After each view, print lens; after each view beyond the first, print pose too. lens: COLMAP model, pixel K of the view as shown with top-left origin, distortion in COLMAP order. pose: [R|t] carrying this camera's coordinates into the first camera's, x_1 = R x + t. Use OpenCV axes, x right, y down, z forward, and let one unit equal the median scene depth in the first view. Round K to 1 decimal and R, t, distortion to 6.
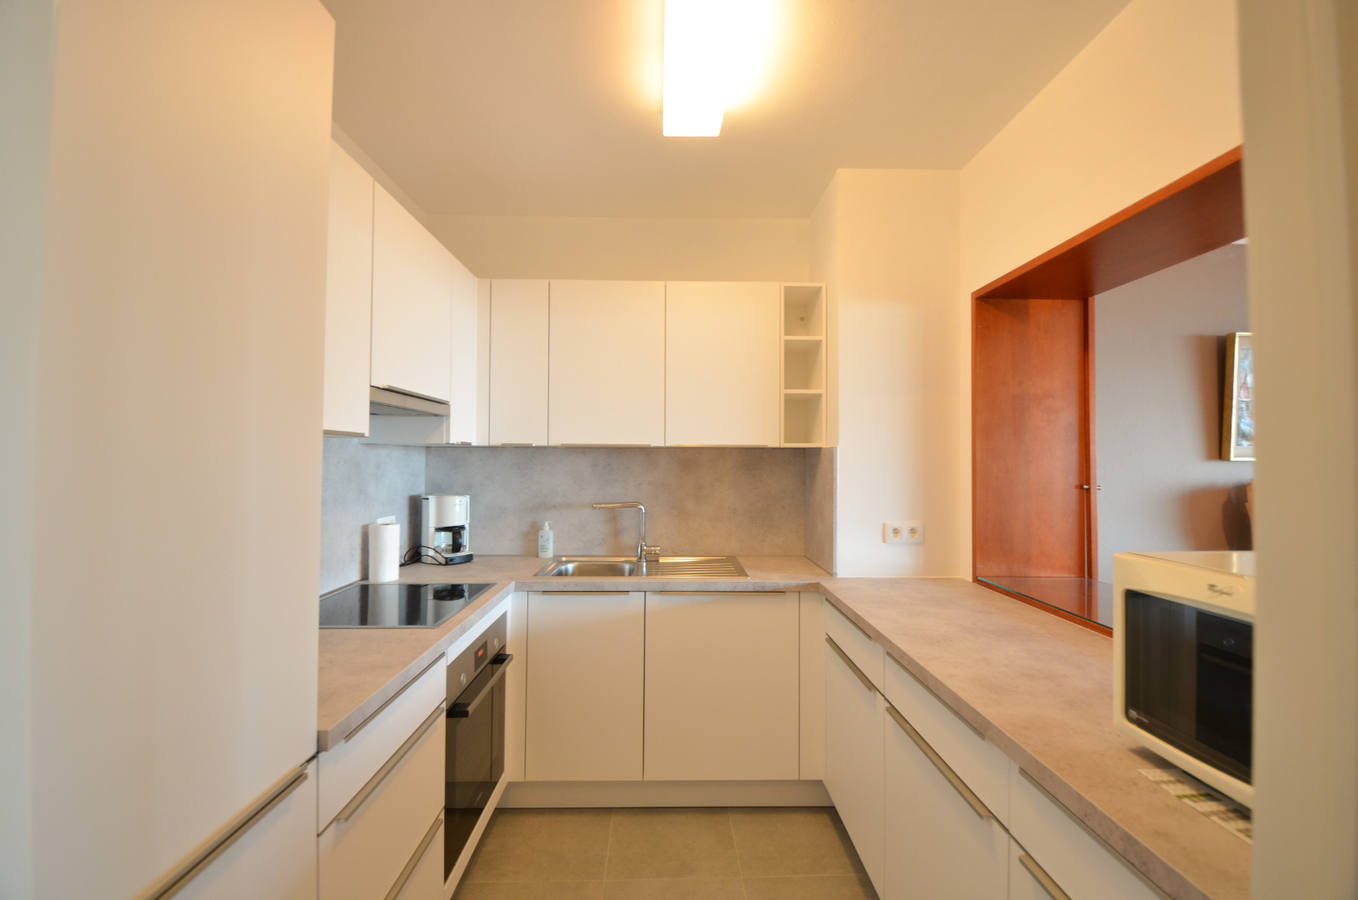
lens RADIAL K [[619.0, 0, 683.3], [0, 619.0, 446.4], [0, 0, 1]] dist [-0.001163, -0.000291]
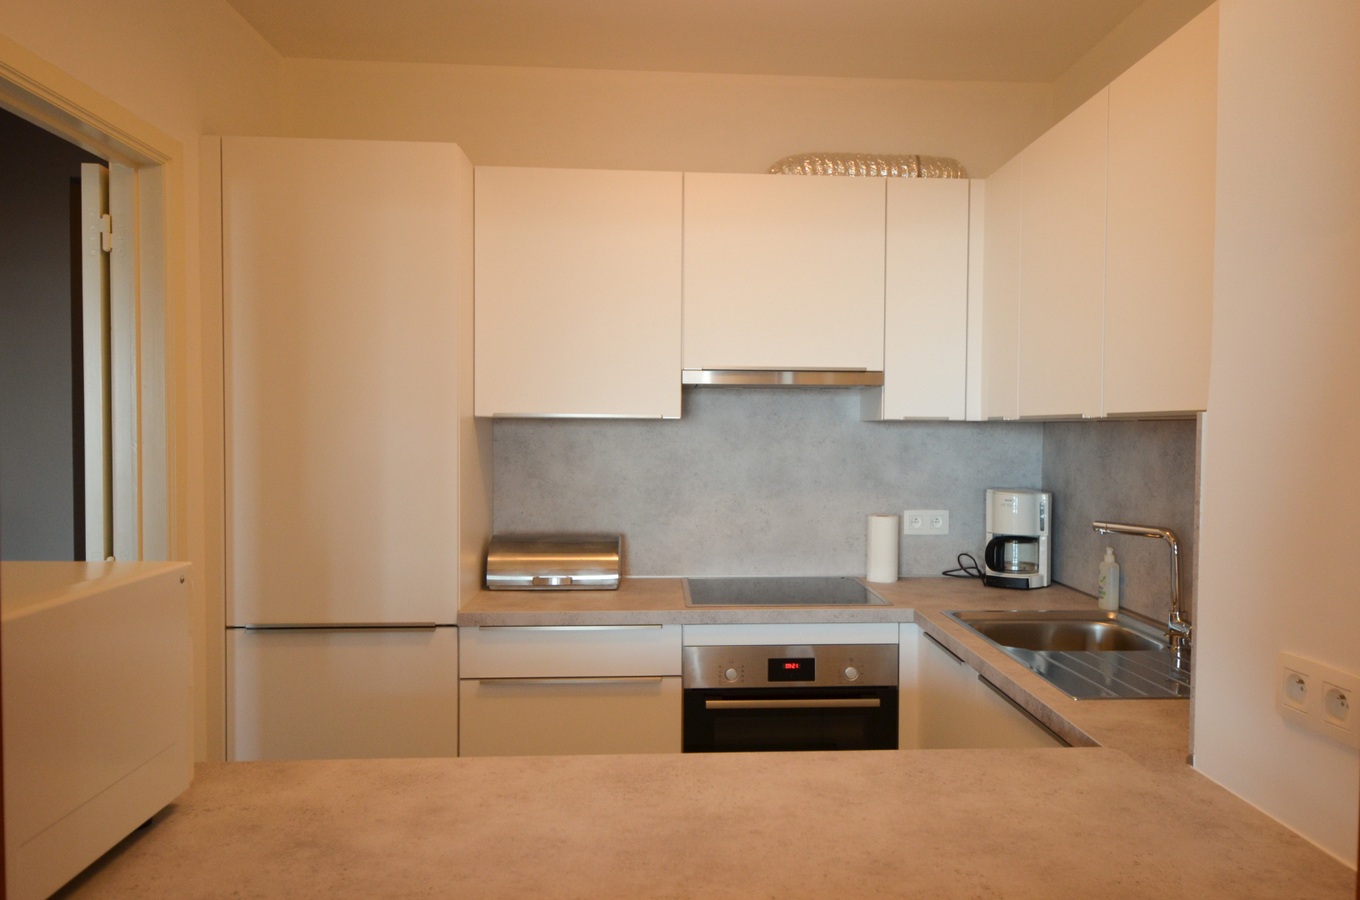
lens RADIAL K [[1003.5, 0, 680.0], [0, 1003.5, 450.0], [0, 0, 1]] dist [0.000035, -0.000328]
pose [[-0.013990, 0.014102, -0.999803, 0.841706], [0.013606, 0.999811, 0.013911, 0.011756], [0.999810, -0.013409, -0.014180, 0.704299]]
